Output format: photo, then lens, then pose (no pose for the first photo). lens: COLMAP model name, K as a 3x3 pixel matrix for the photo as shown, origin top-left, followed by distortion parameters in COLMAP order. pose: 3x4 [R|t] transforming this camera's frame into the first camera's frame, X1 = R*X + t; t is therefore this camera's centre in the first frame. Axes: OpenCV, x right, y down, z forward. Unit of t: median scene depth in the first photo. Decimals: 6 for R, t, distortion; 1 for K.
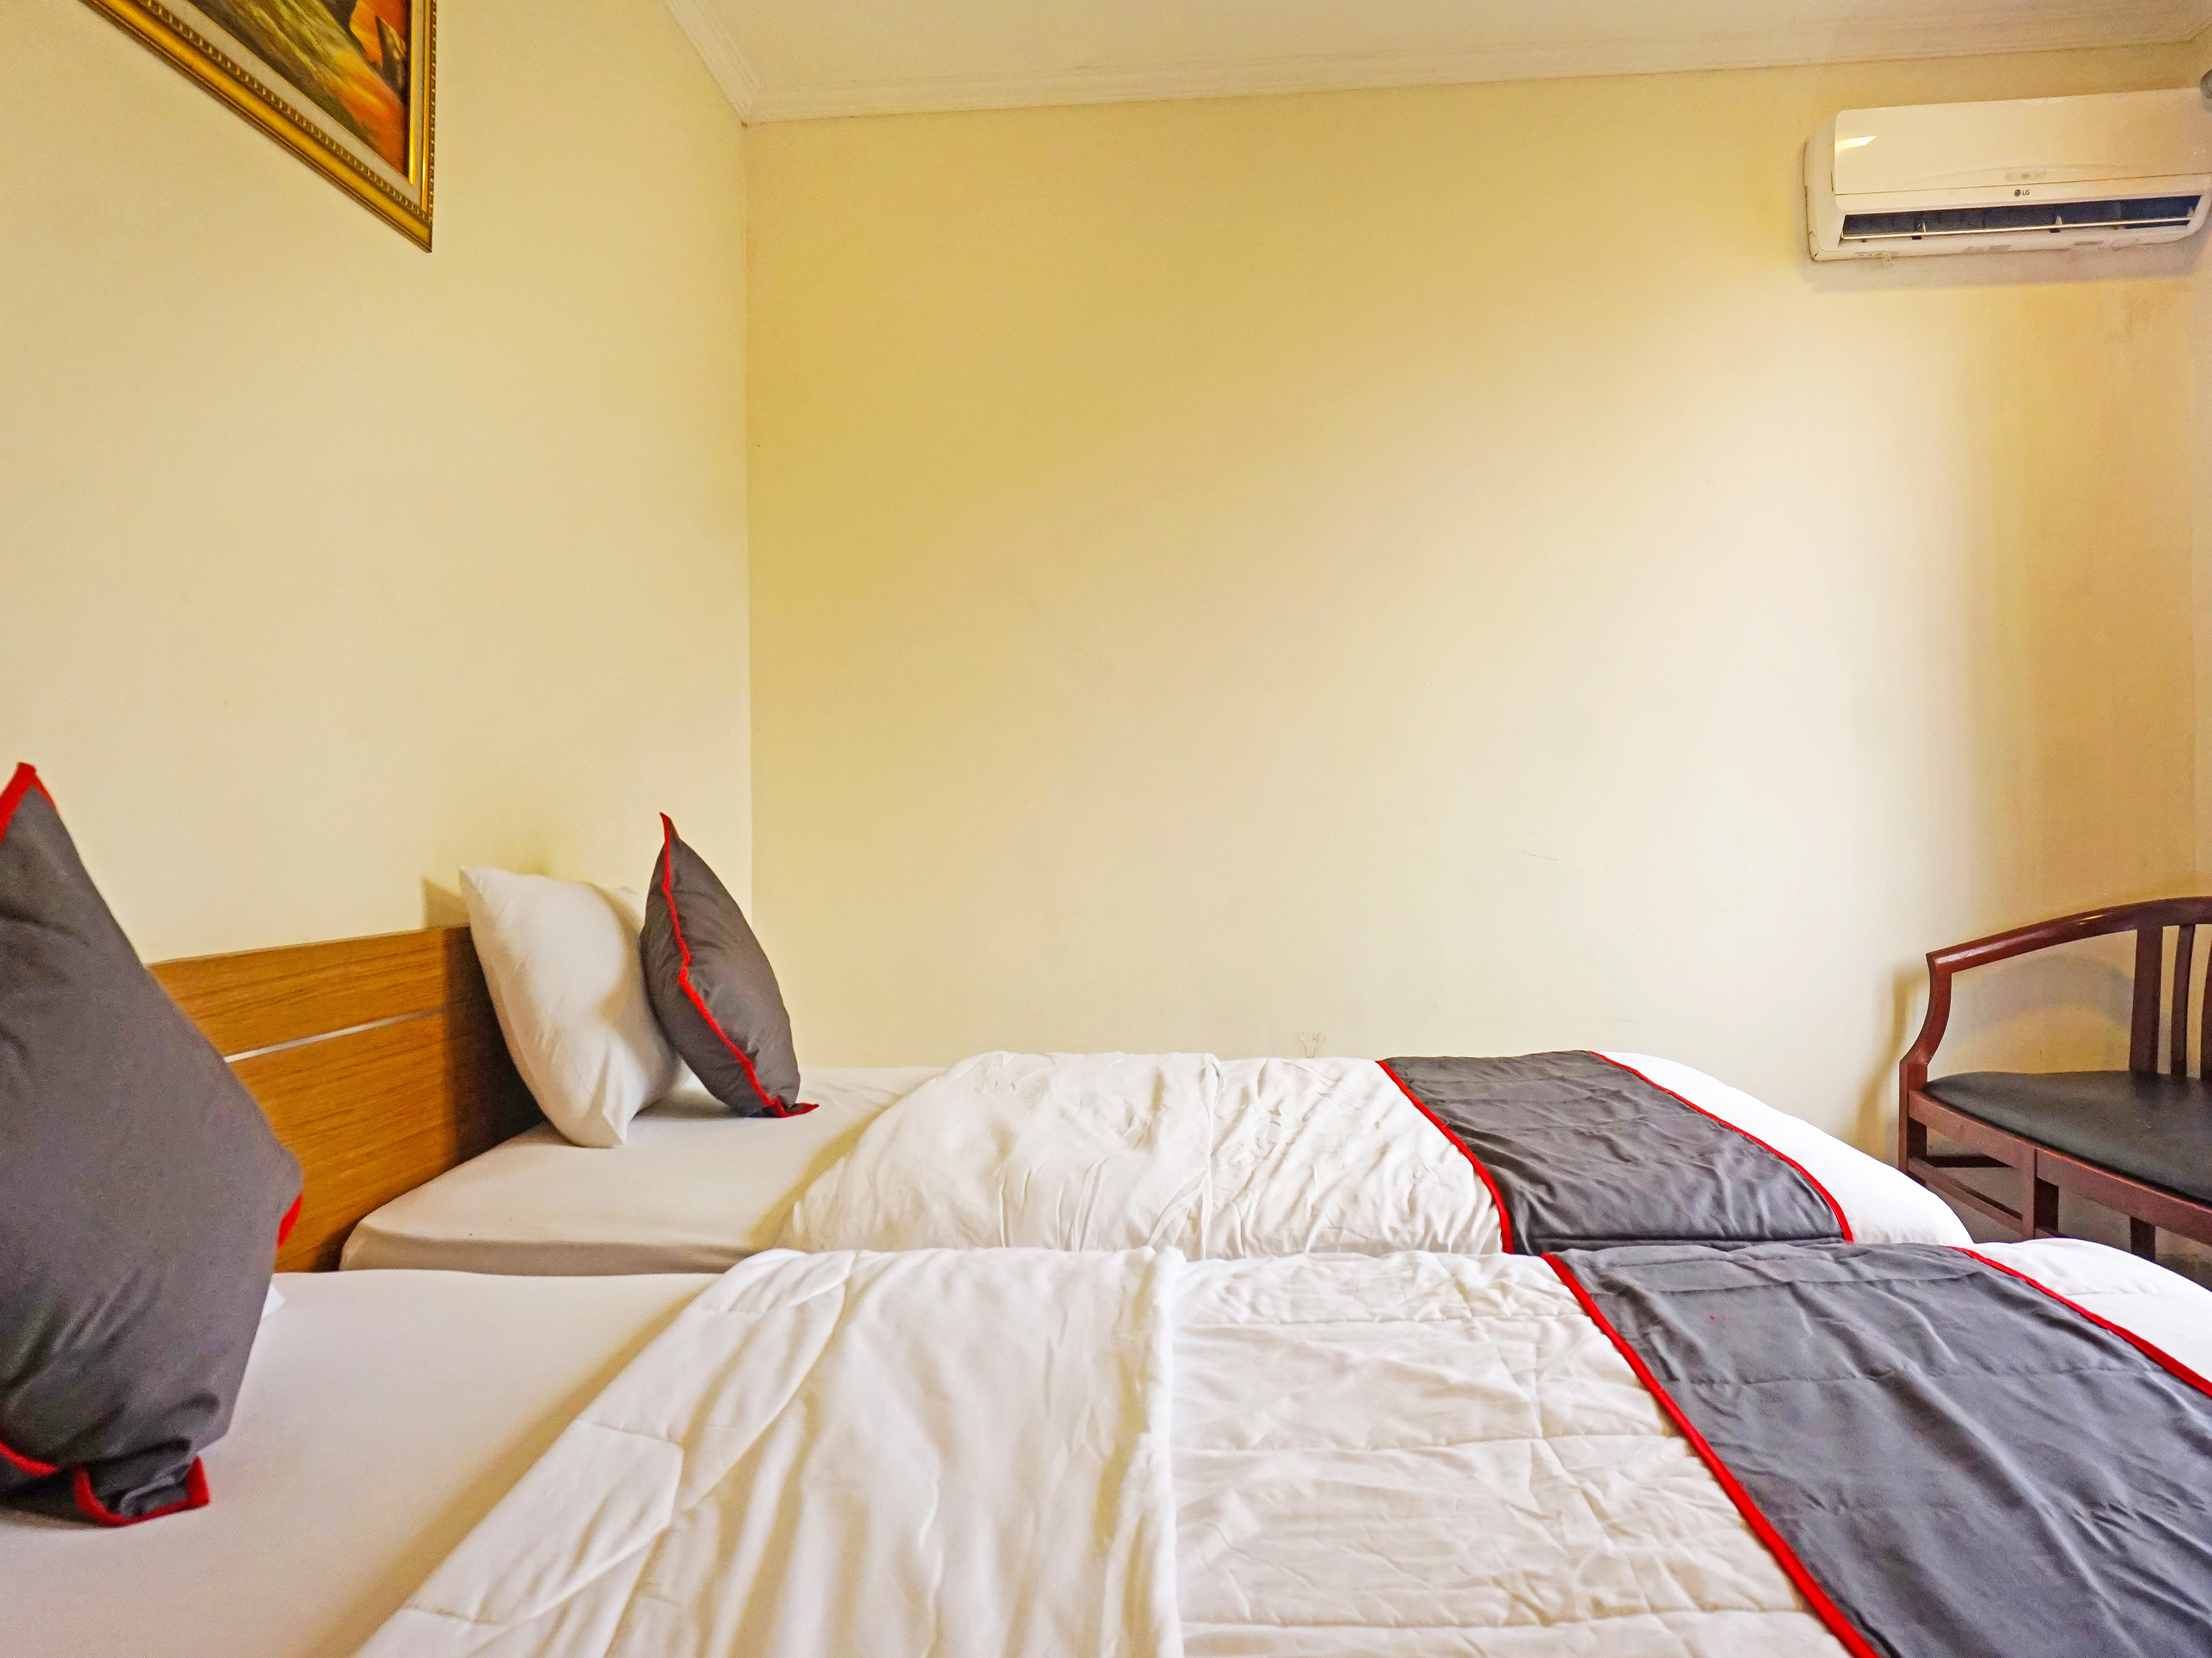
lens RADIAL K [[1544.3, 0, 1106.0], [0, 1544.3, 829.0], [0, 0, 1]] dist [-0.059678, 0.038806]
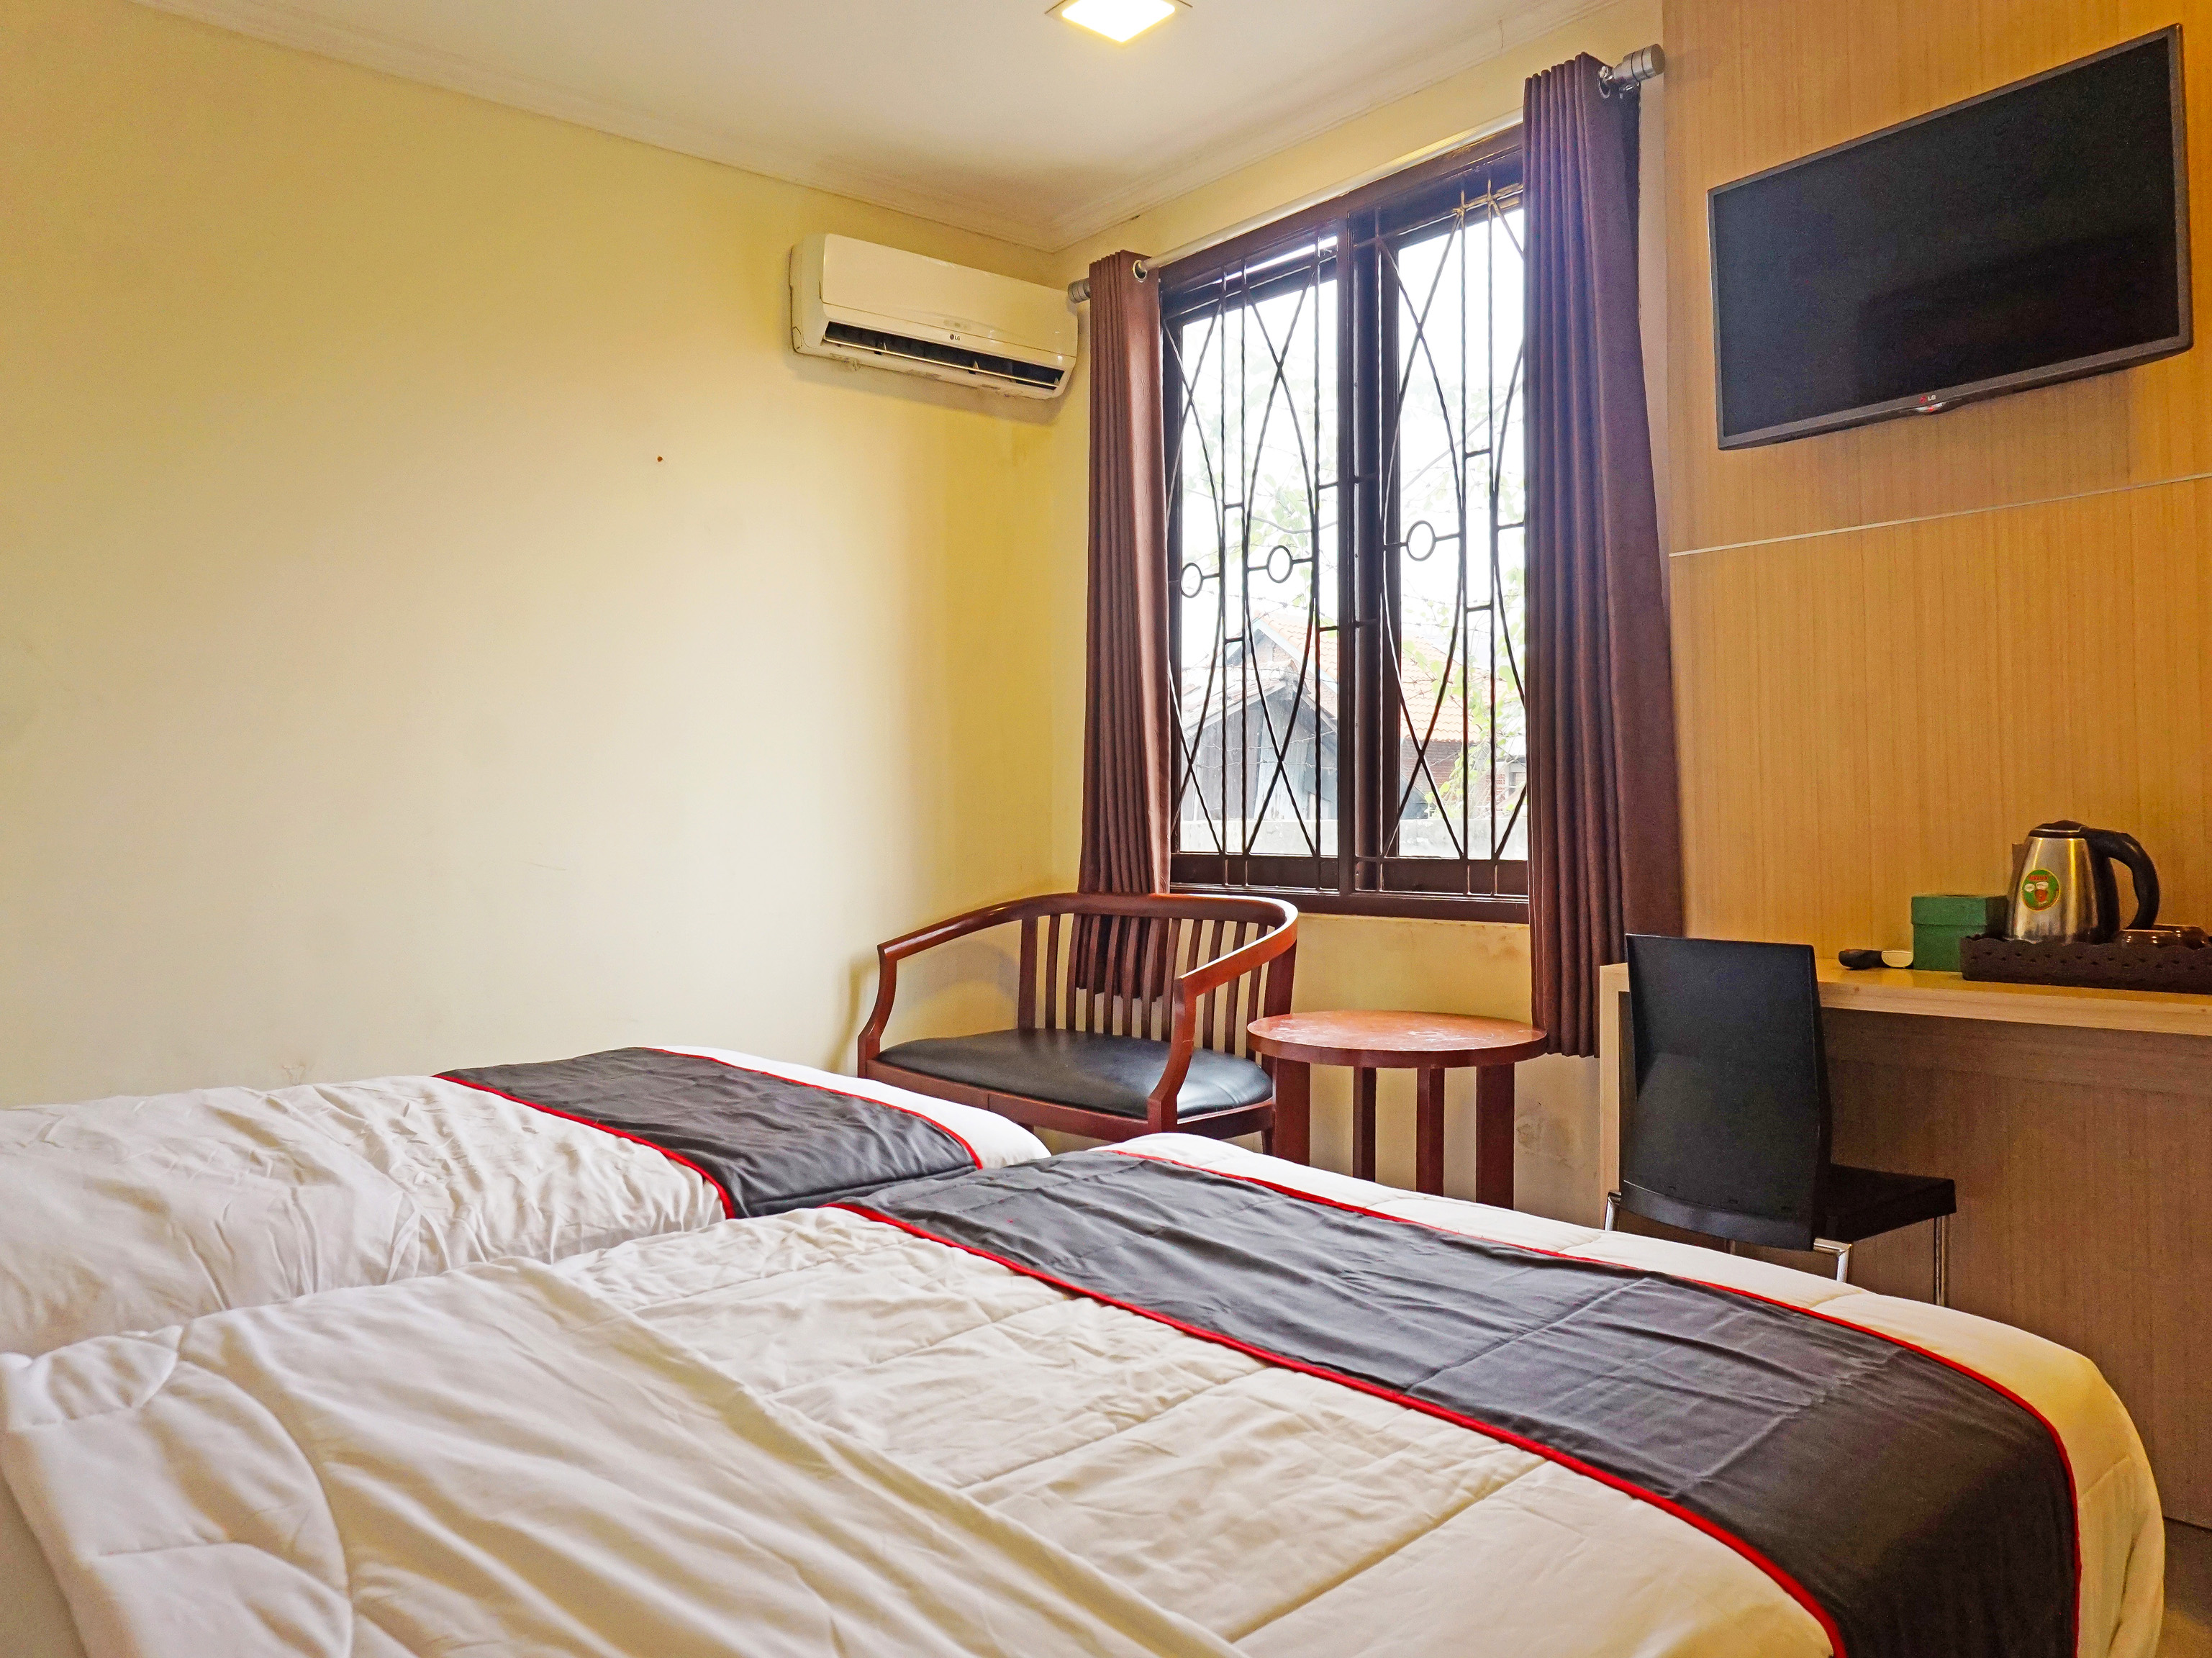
lens RADIAL K [[1521.0, 0, 1106.0], [0, 1521.0, 829.0], [0, 0, 1]] dist [-0.057220, 0.045161]
pose [[0.712283, 0.009482, 0.701828, -0.314819], [-0.002846, 0.999940, -0.010622, 0.003334], [-0.701887, 0.005569, 0.712267, 0.026821]]
